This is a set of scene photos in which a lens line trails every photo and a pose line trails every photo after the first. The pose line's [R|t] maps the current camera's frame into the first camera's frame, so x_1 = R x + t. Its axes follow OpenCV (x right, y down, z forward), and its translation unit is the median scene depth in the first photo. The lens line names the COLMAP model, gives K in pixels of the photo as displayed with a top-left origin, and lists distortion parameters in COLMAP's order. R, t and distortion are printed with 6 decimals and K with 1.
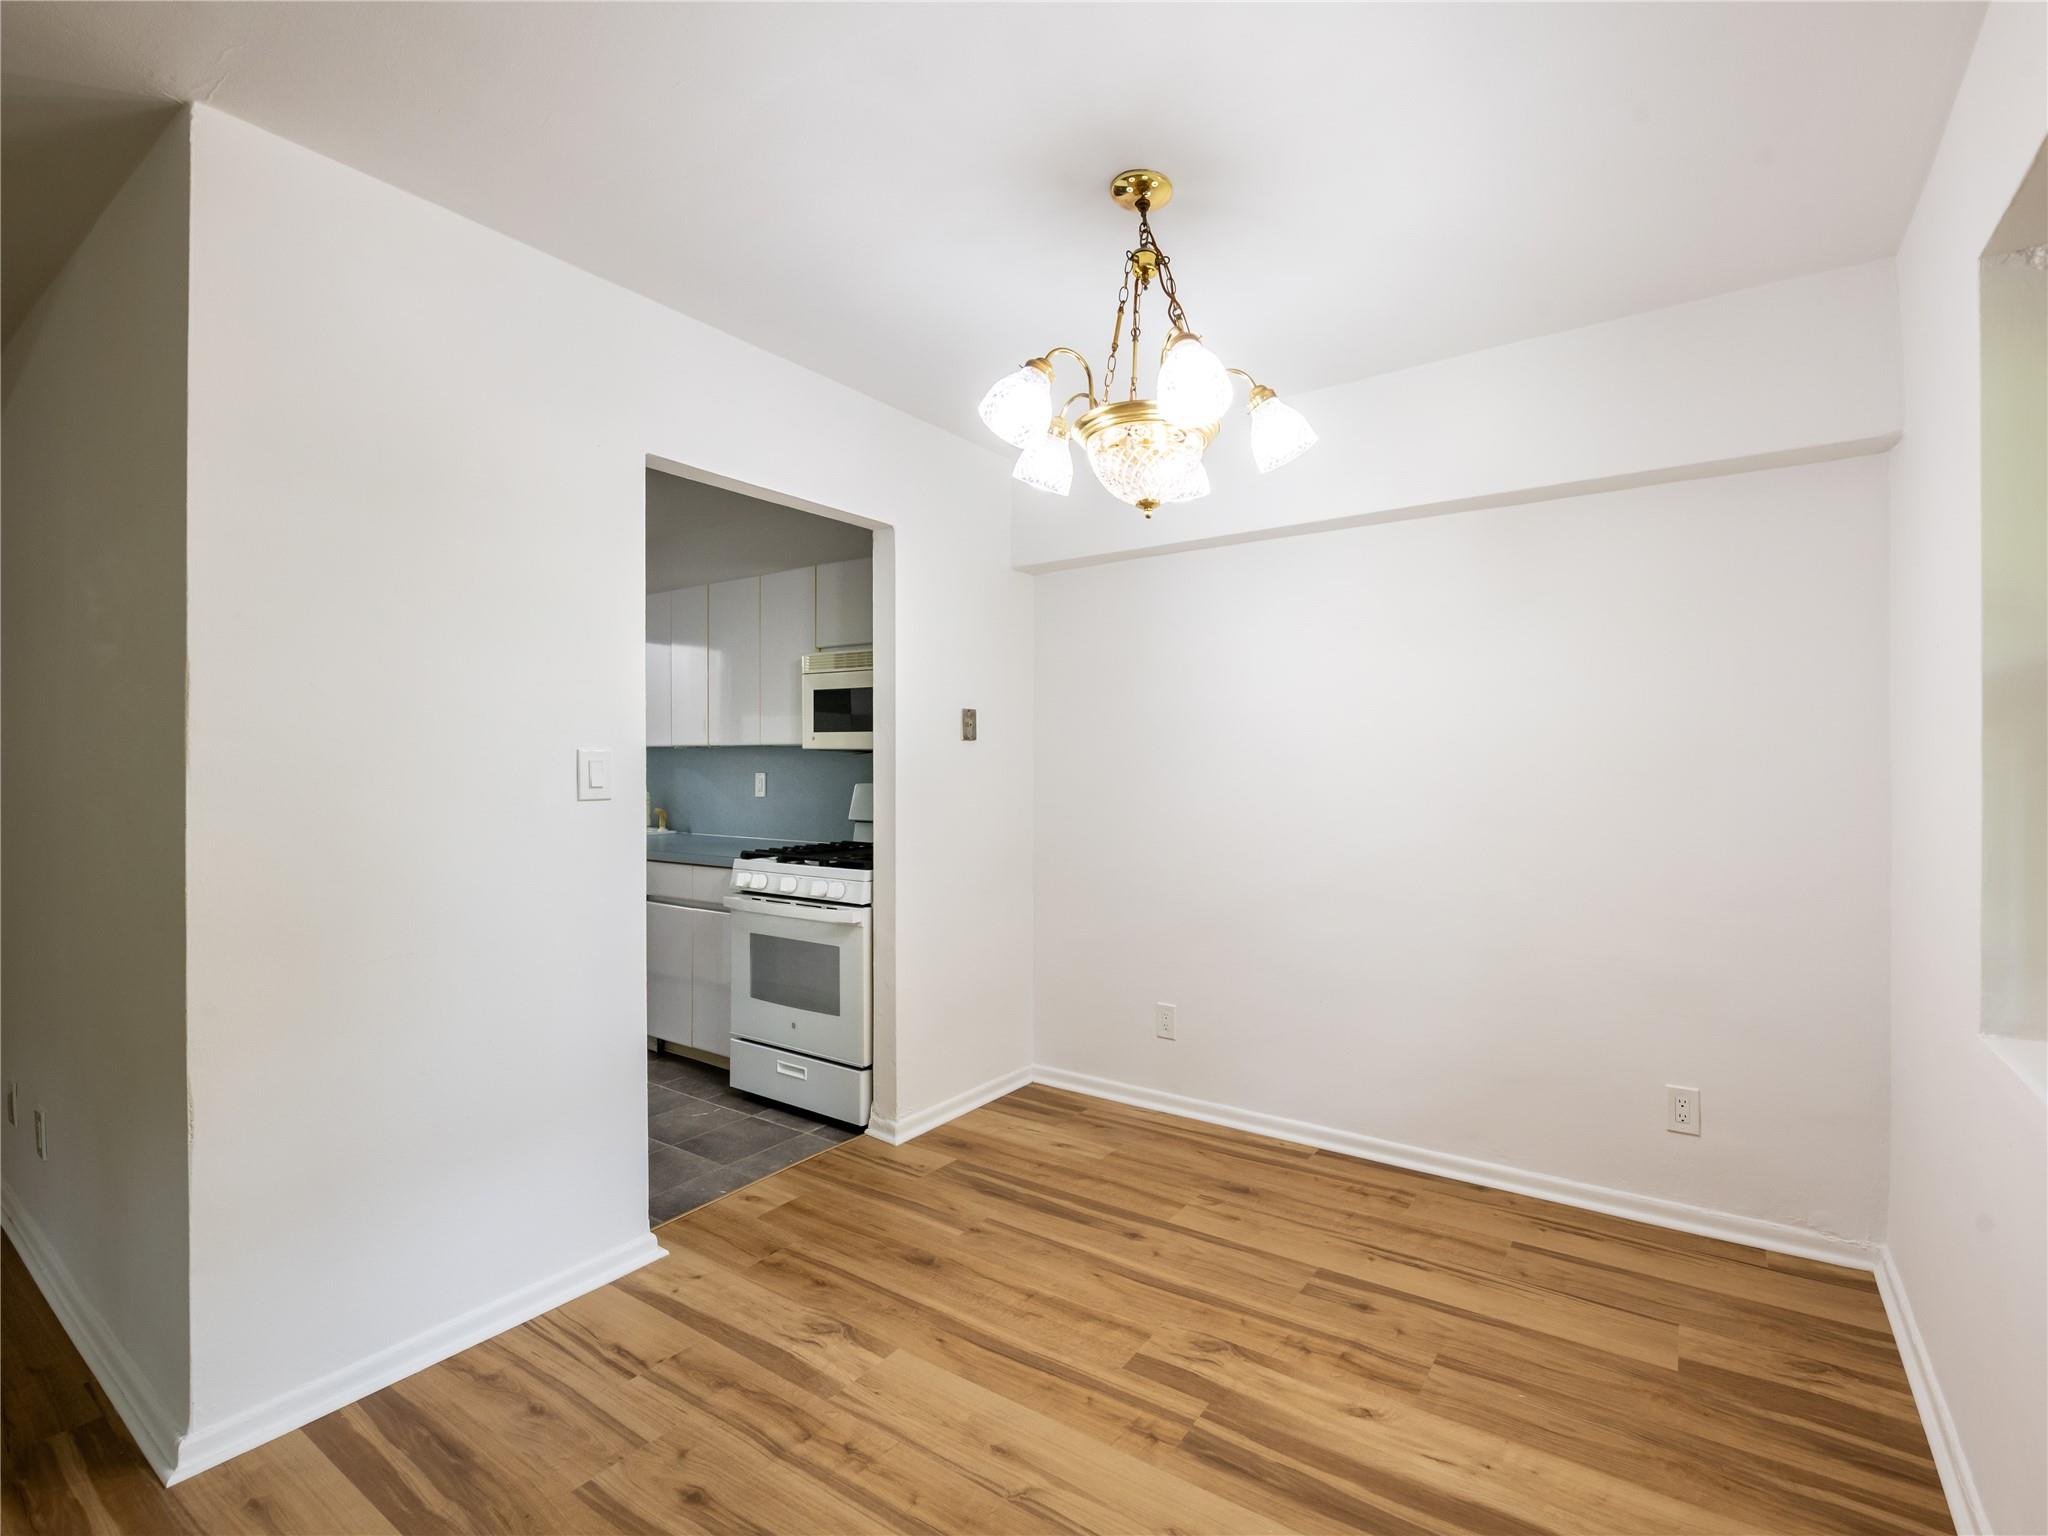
lens RADIAL K [[905.4, 0, 1157.8], [0, 905.4, 764.5], [0, 0, 1]] dist [-0.001625, -0.000812]
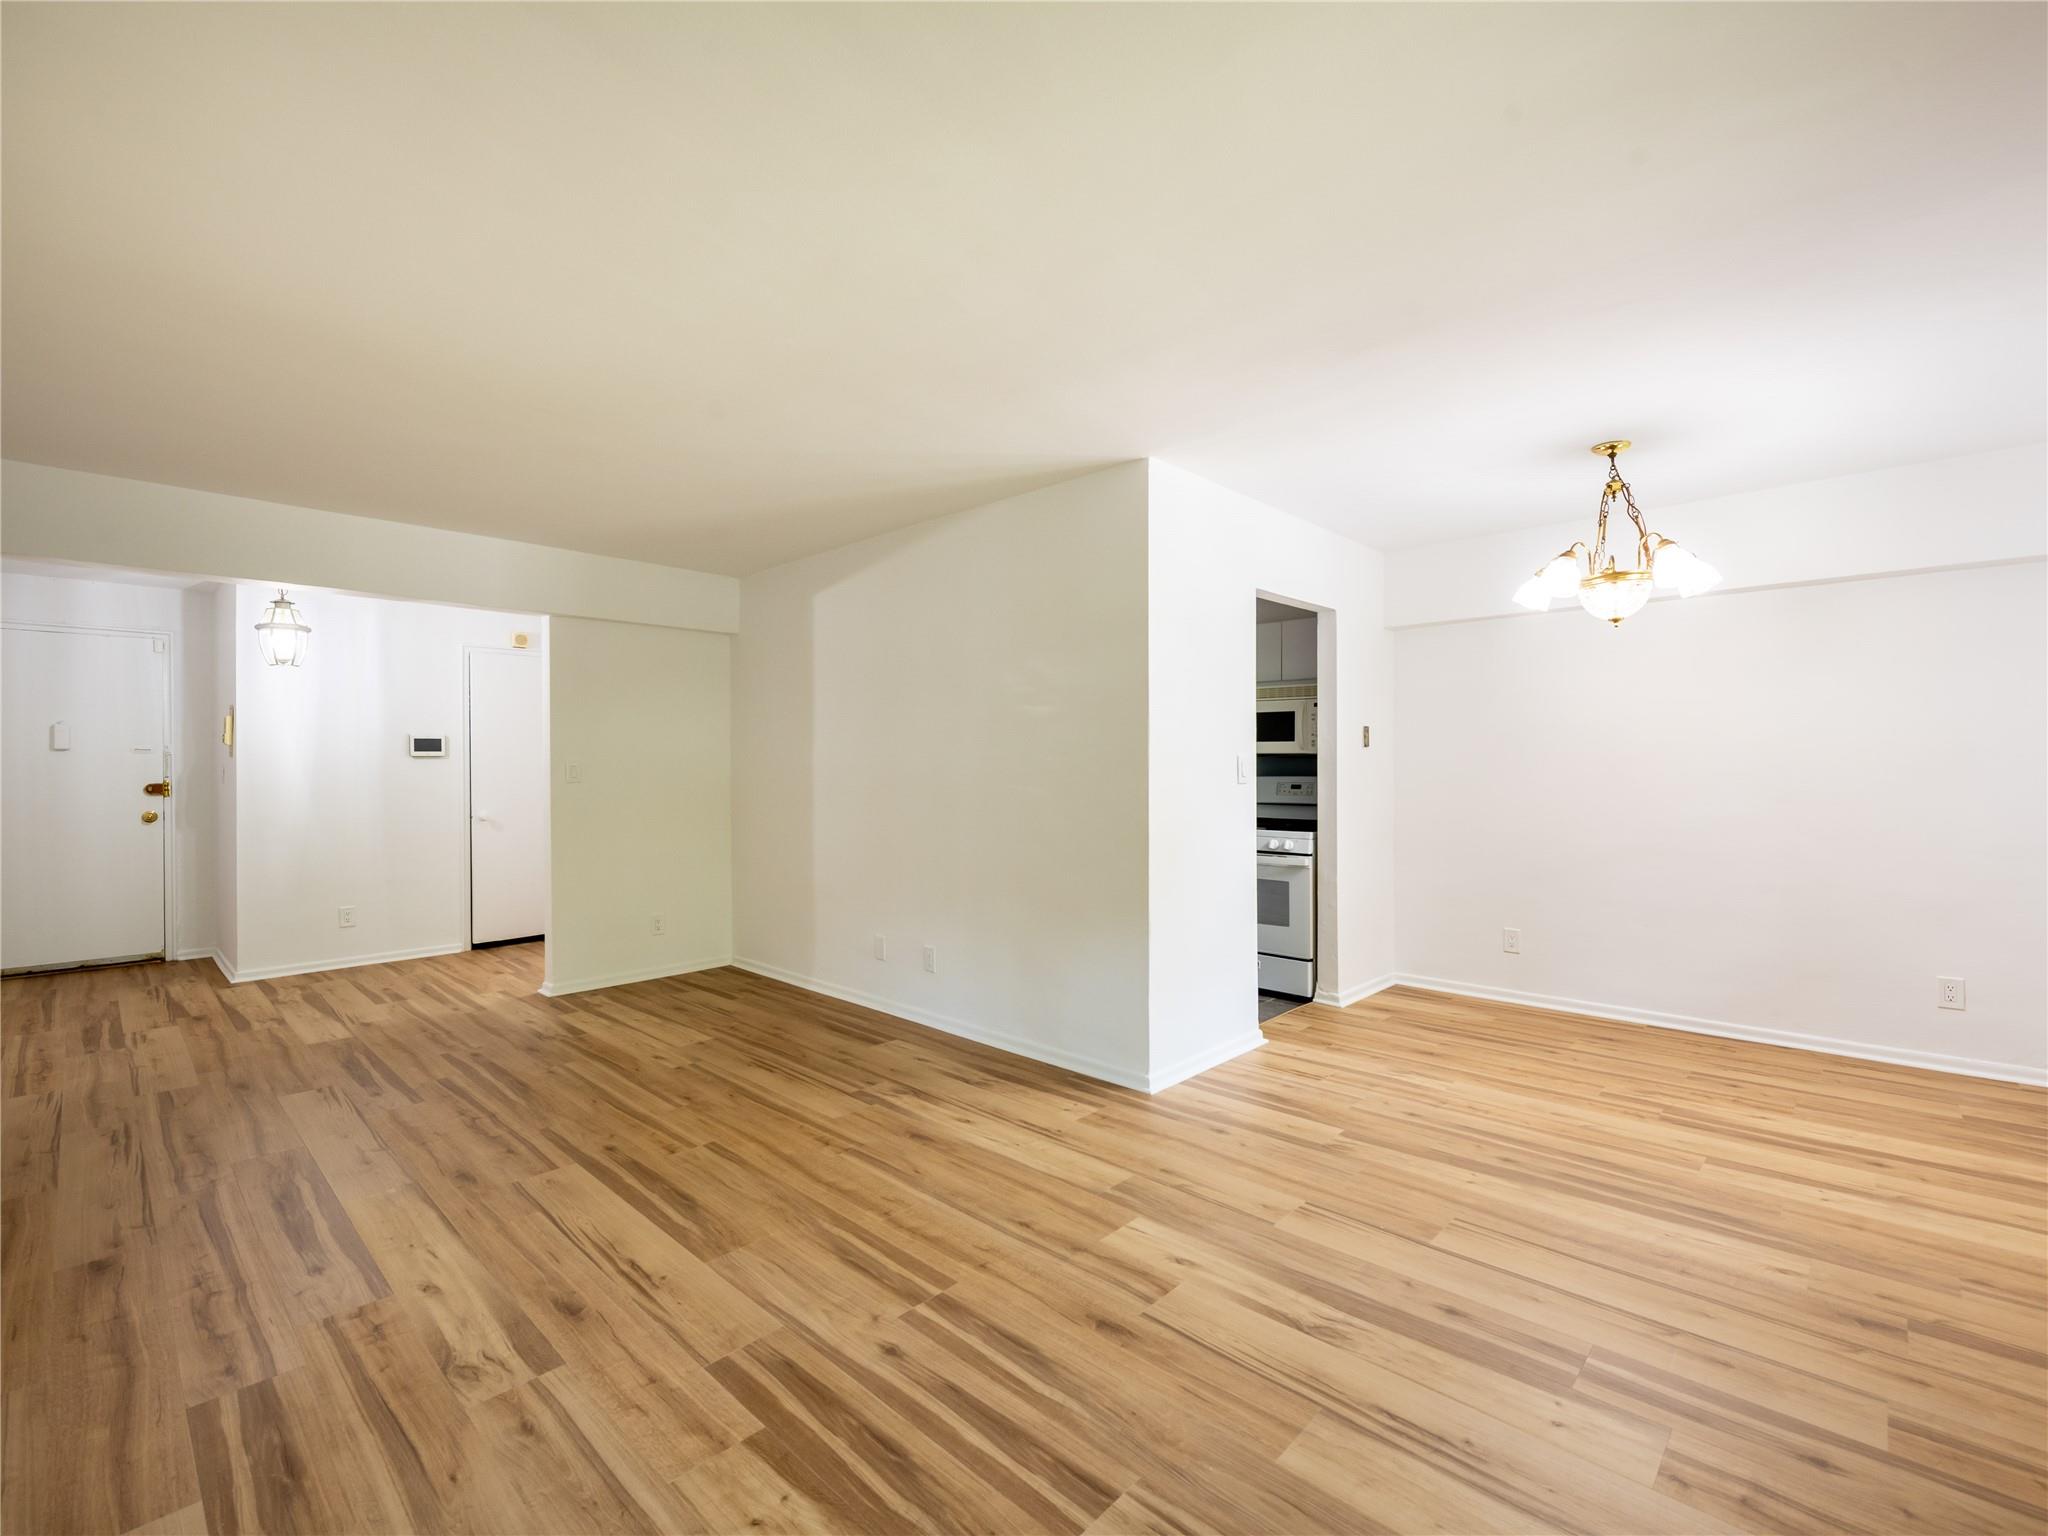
lens RADIAL K [[904.0, 0, 1031.2], [0, 904.0, 764.0], [0, 0, 1]] dist [0.001227, -0.004069]
pose [[0.977145, -0.002288, -0.212564, -0.626418], [0.002143, 0.999997, -0.000911, 0.001142], [0.212565, 0.000435, 0.977147, -0.830281]]
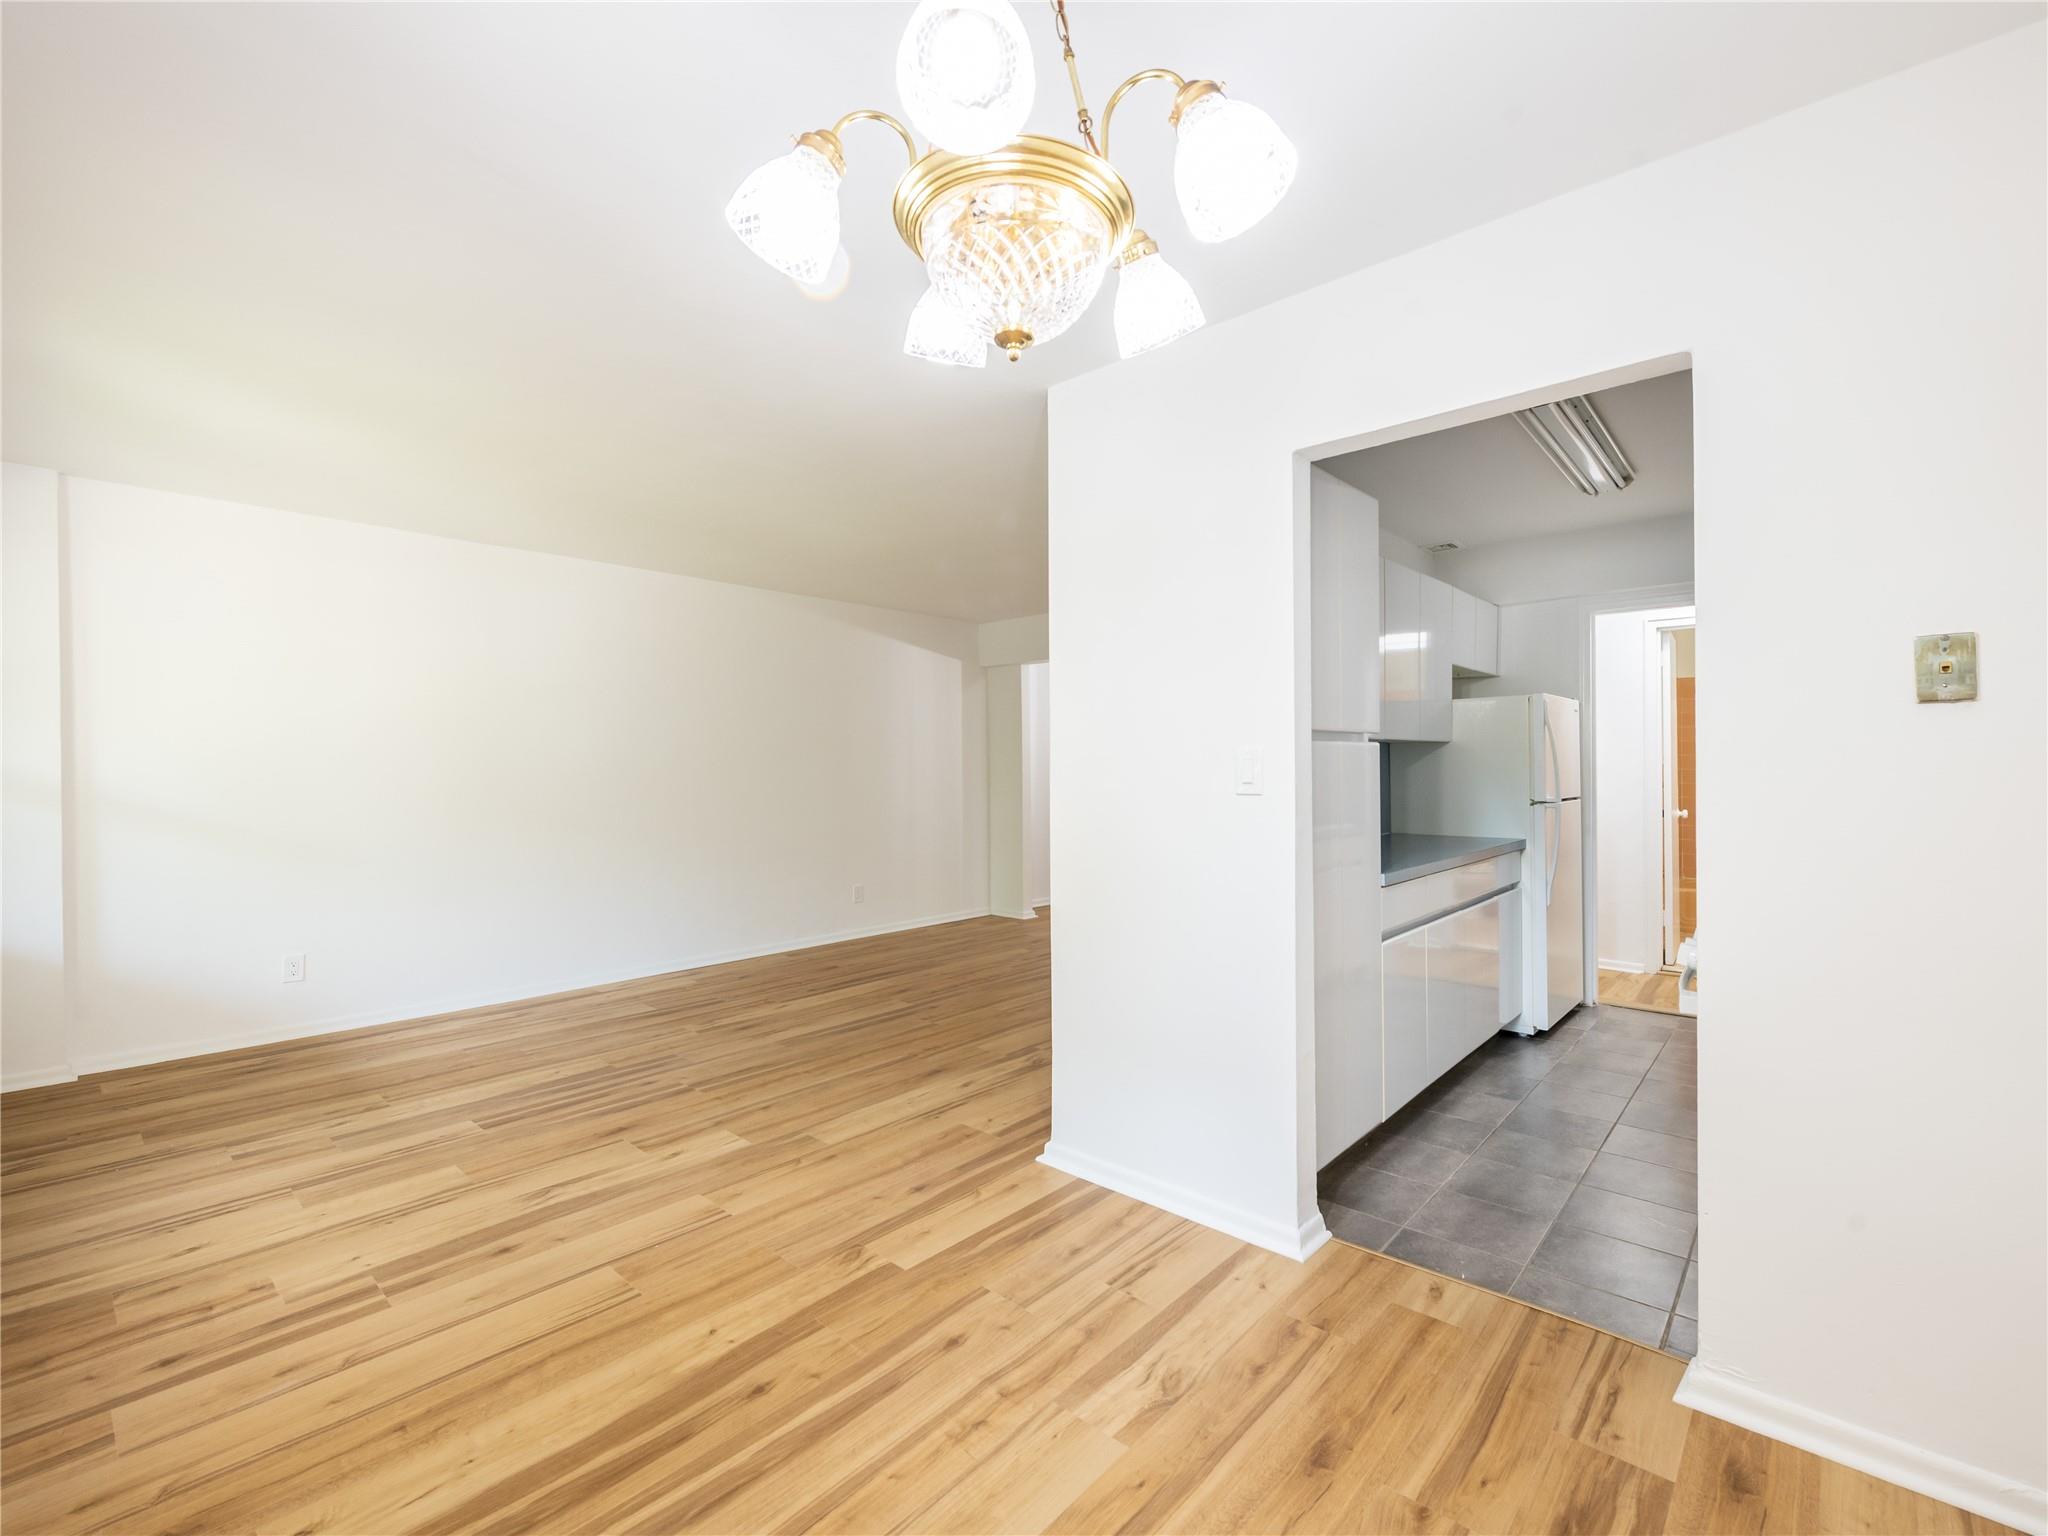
lens RADIAL K [[904.0, 0, 1031.2], [0, 904.0, 764.0], [0, 0, 1]] dist [0.001227, -0.004069]
pose [[-0.185177, 0.000038, -0.982705, 0.481223], [0.006948, 0.999975, -0.001271, 0.002000], [0.982681, -0.007063, -0.185173, 0.910285]]
